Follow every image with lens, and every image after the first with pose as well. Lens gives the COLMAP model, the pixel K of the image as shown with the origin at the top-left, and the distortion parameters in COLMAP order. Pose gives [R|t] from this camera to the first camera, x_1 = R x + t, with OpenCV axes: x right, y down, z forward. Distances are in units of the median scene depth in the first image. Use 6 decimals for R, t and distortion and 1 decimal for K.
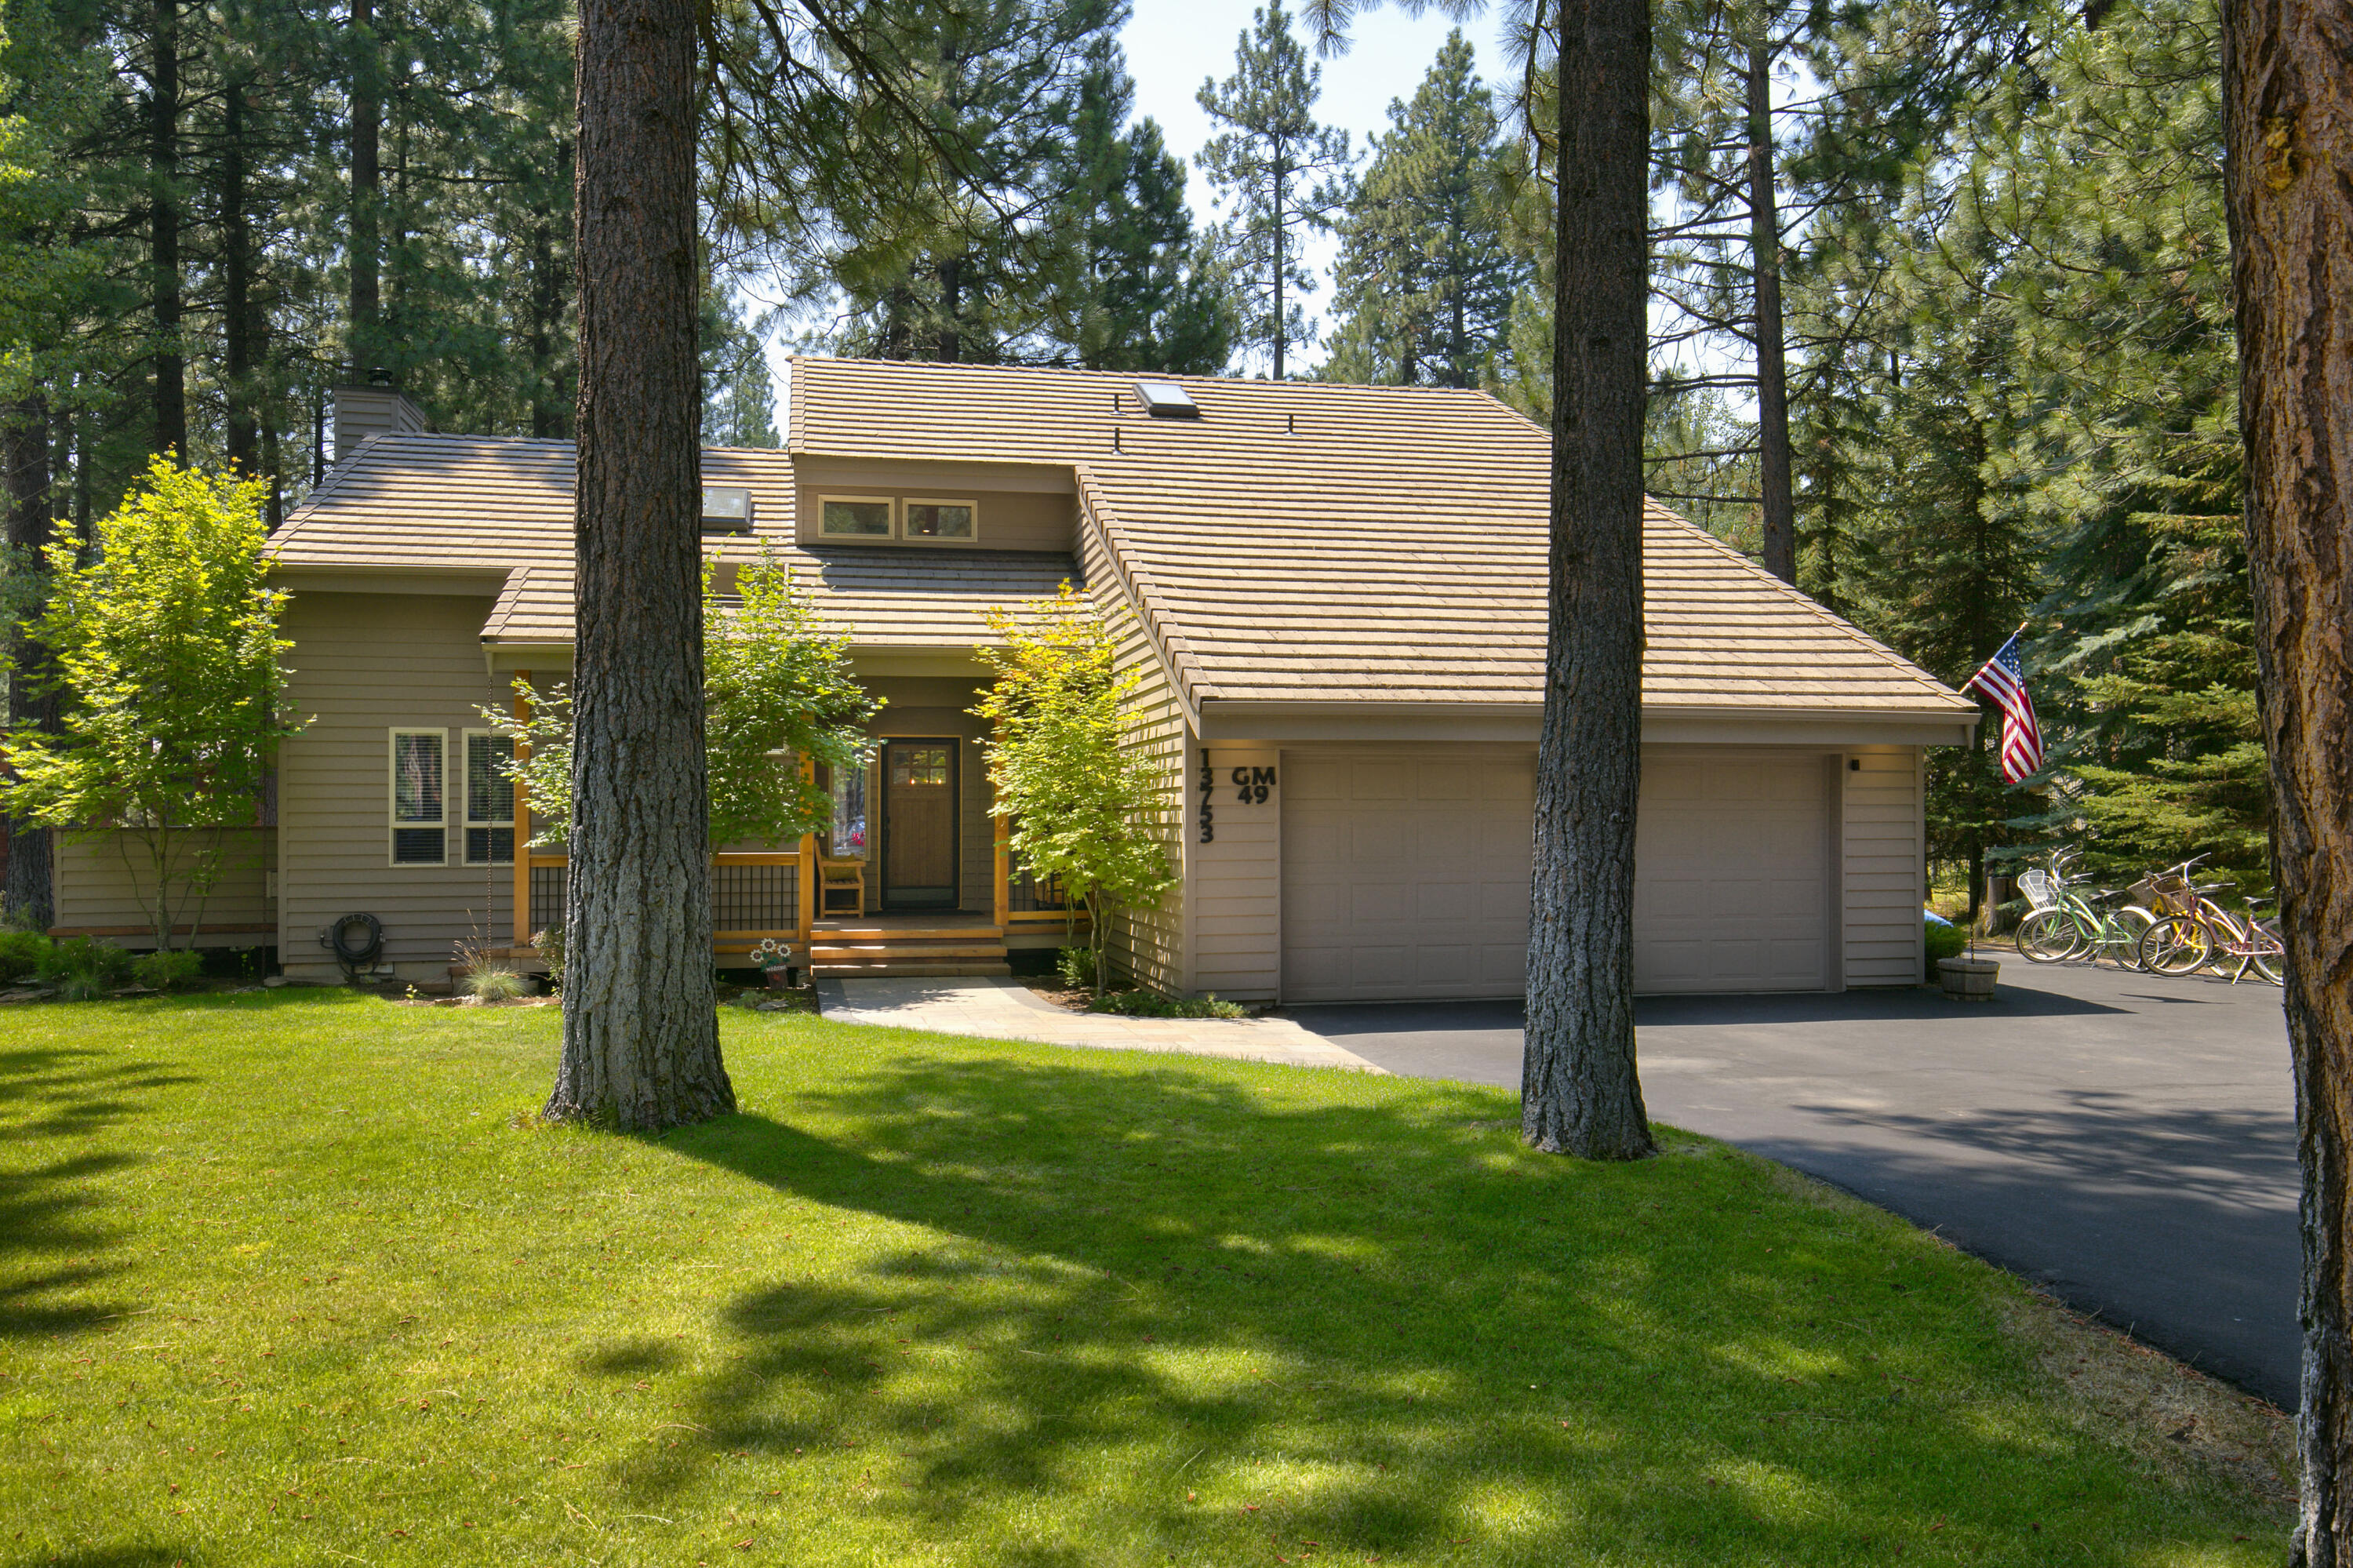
lens RADIAL K [[1705.8, 0, 1176.5], [0, 1705.8, 784.0], [0, 0, 1]] dist [0.013904, -0.002697]
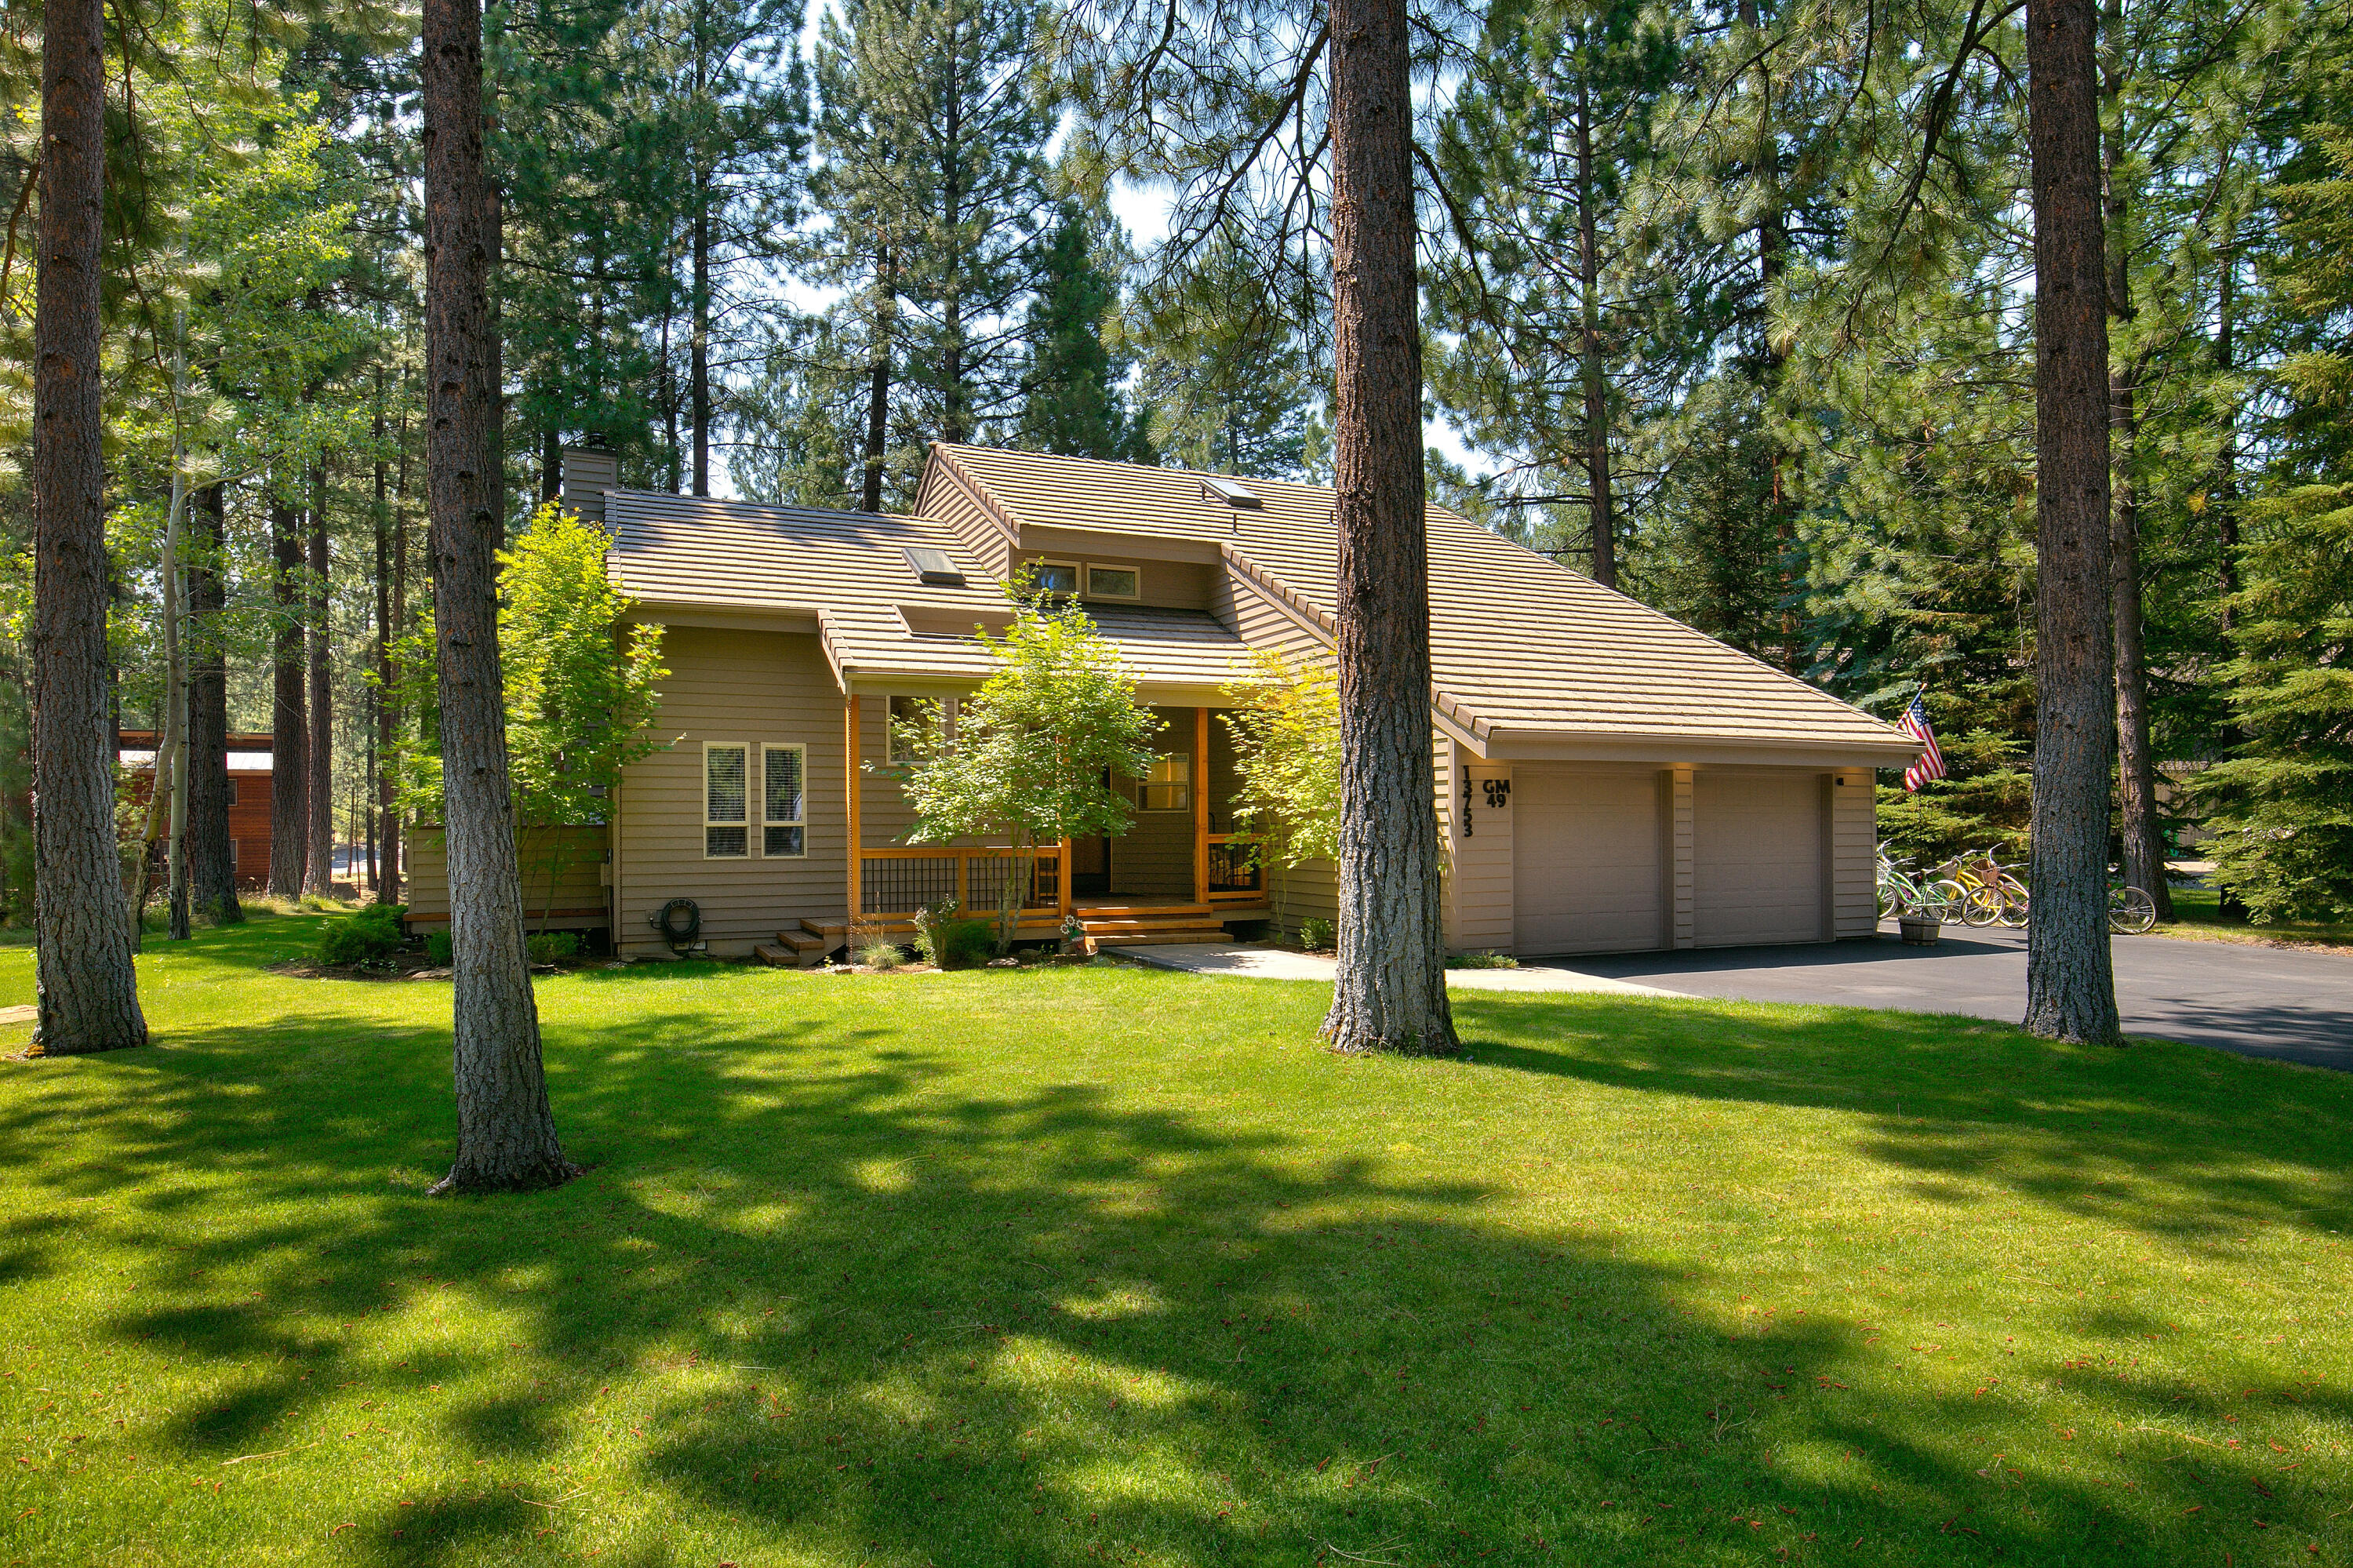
lens RADIAL K [[1367.8, 0, 1176.5], [0, 1367.8, 784.0], [0, 0, 1]] dist [-0.020233, -0.000411]
pose [[0.977048, 0.006805, 0.212911, -0.341521], [-0.005197, 0.999954, -0.008110, 0.002538], [-0.212956, 0.006818, 0.977038, 0.010960]]
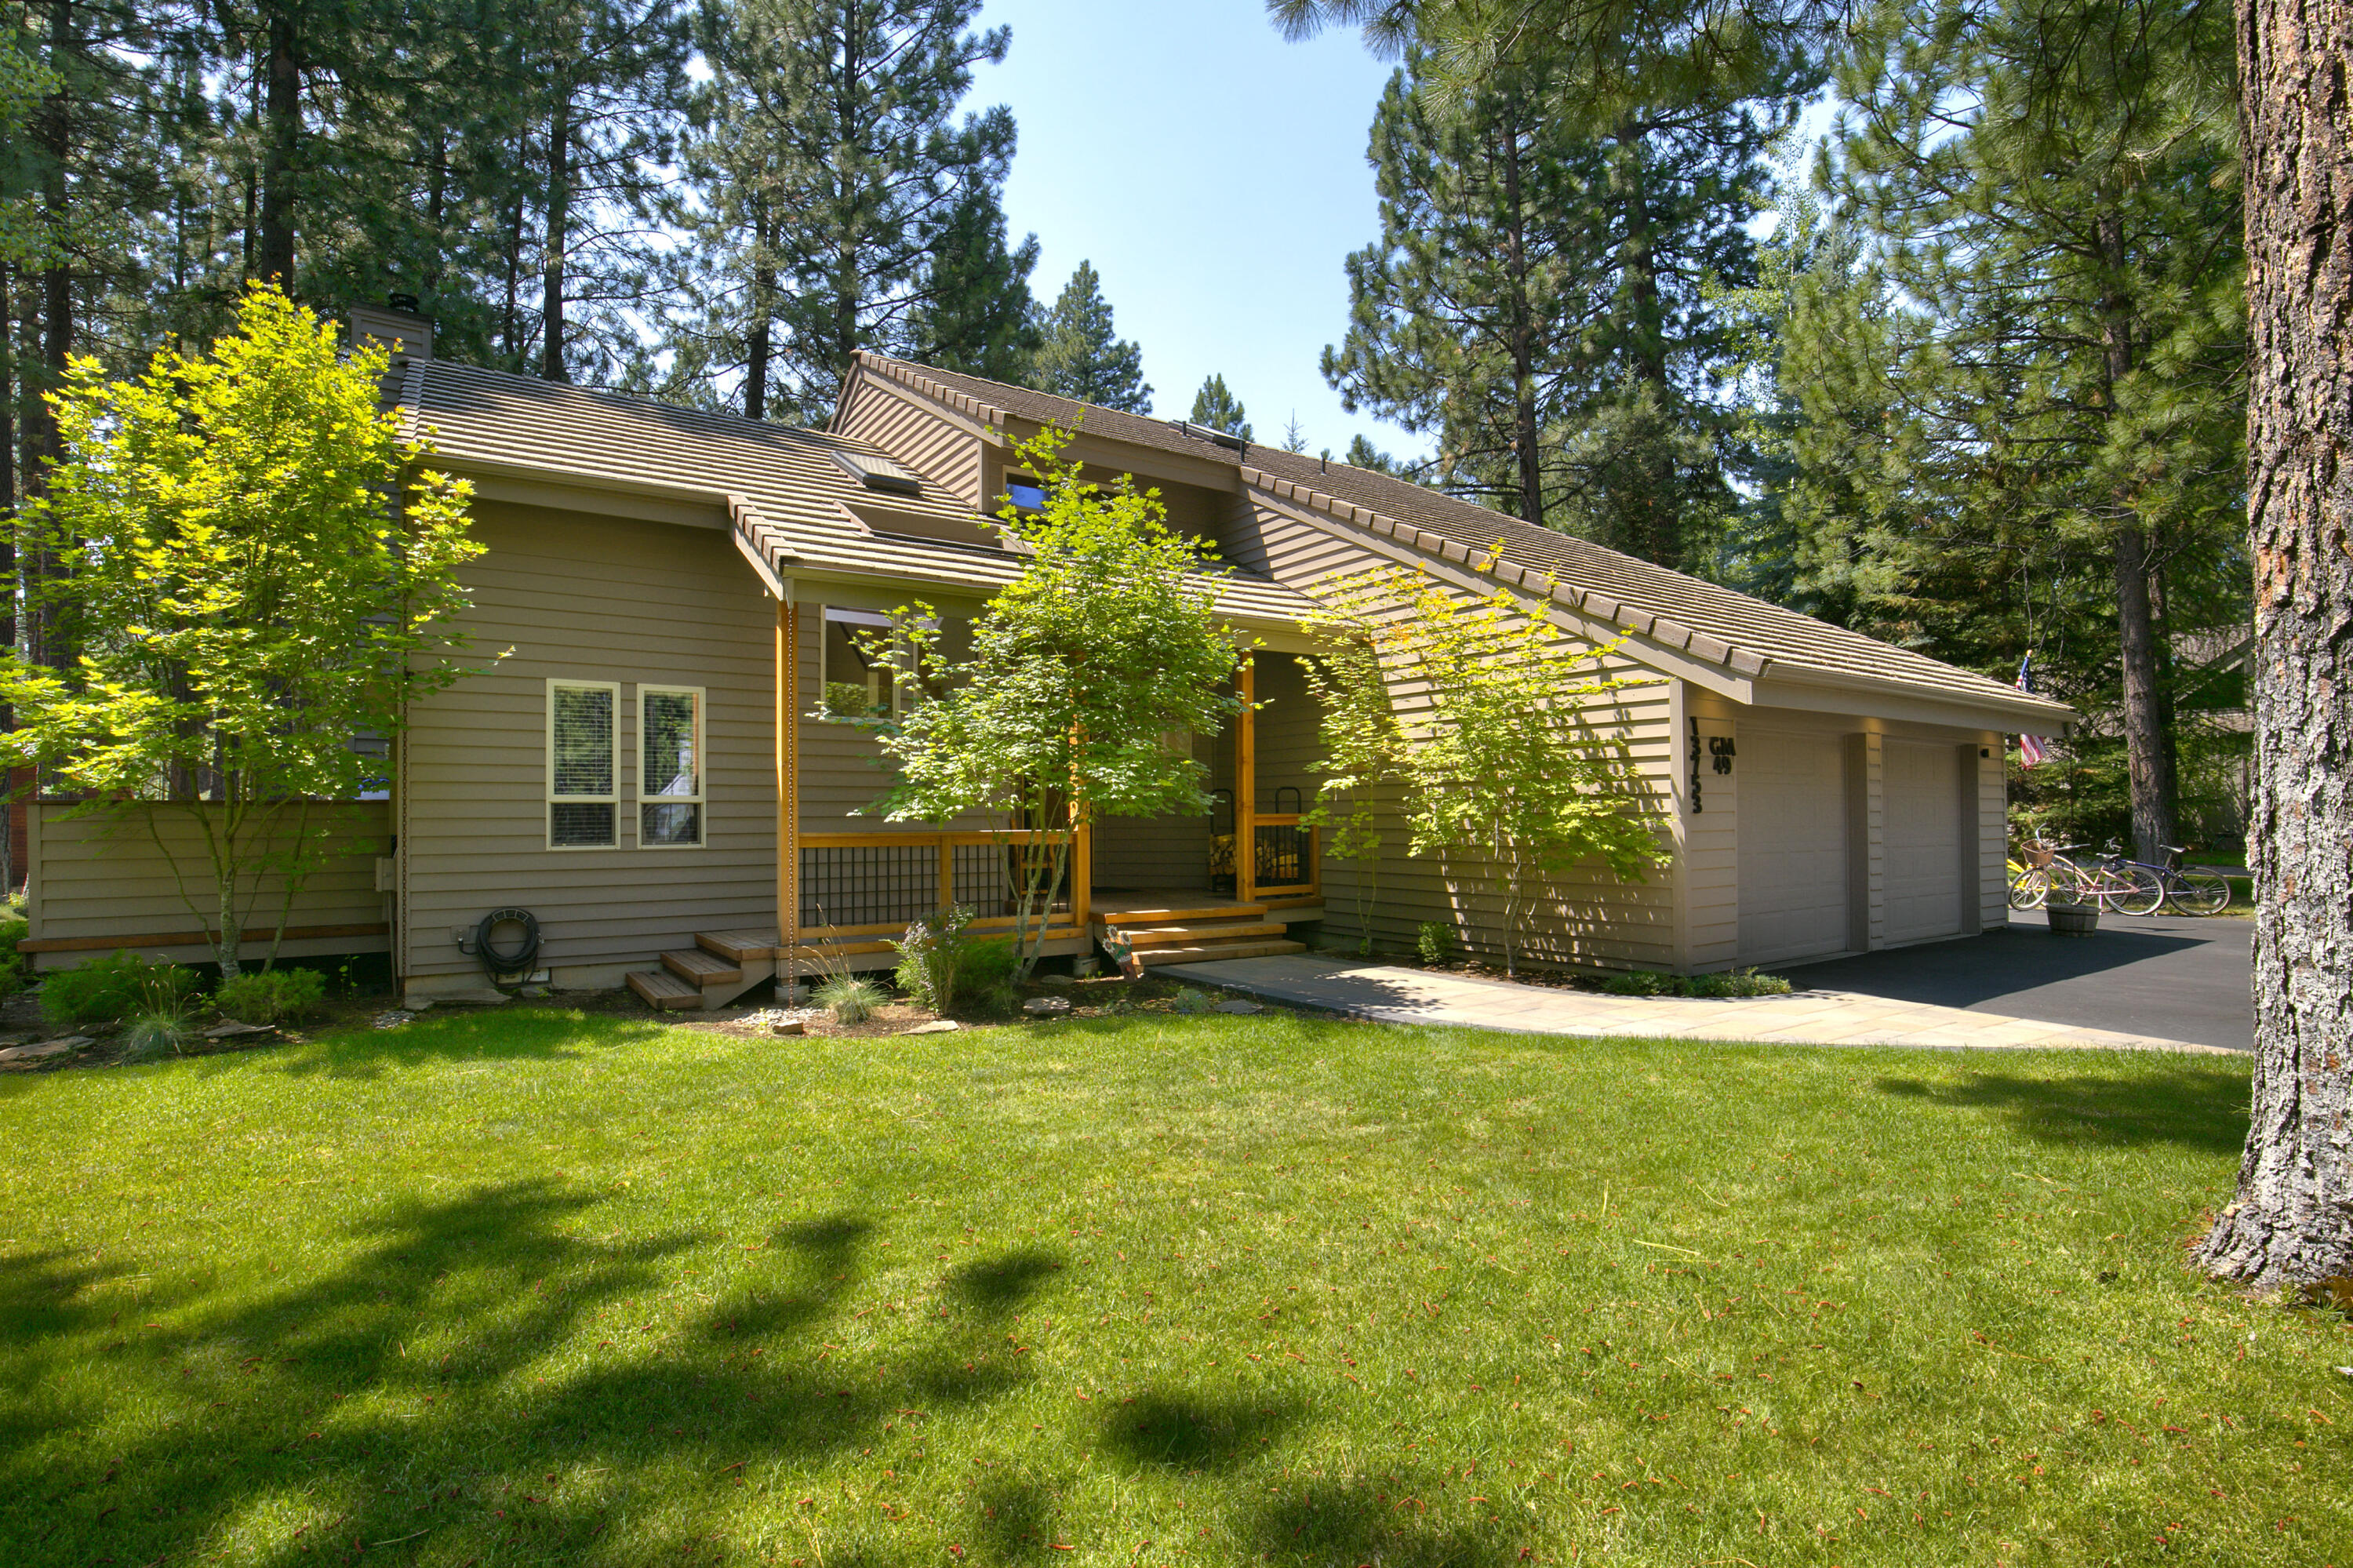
lens RADIAL K [[1106.7, 0, 1257.1], [0, 1106.7, 789.2], [0, 0, 1]] dist [-0.027534, 0.000023]
pose [[0.900480, 0.010165, 0.434778, -0.381966], [-0.009570, 0.999948, -0.003558, 0.018288], [-0.434792, -0.000957, 0.900530, 0.388450]]
